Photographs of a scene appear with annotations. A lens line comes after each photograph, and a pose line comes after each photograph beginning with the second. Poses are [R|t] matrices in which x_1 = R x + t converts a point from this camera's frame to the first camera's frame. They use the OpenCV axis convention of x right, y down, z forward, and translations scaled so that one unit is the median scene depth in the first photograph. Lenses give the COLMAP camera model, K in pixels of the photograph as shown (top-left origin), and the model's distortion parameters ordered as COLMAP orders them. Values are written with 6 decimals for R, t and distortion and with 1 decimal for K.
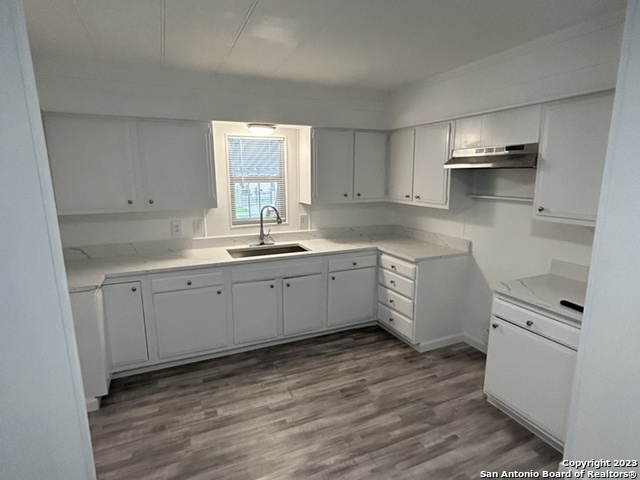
lens RADIAL K [[346.4, 0, 320.0], [0, 346.4, 240.0], [0, 0, 1]] dist [-0.003397, 0.000214]
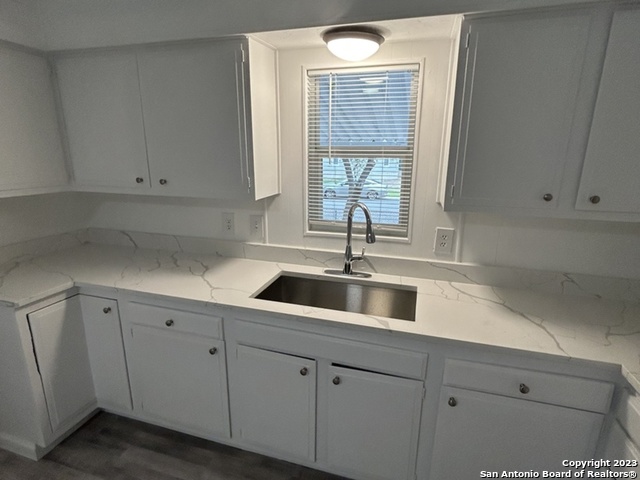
lens RADIAL K [[352.0, 0, 320.0], [0, 352.0, 243.3], [0, 0, 1]] dist [-0.007040, -0.001939]
pose [[0.749616, 0.178162, -0.637444, 0.143338], [-0.134498, 0.983999, 0.116857, -0.093550], [0.648064, -0.001862, 0.761584, 0.568298]]
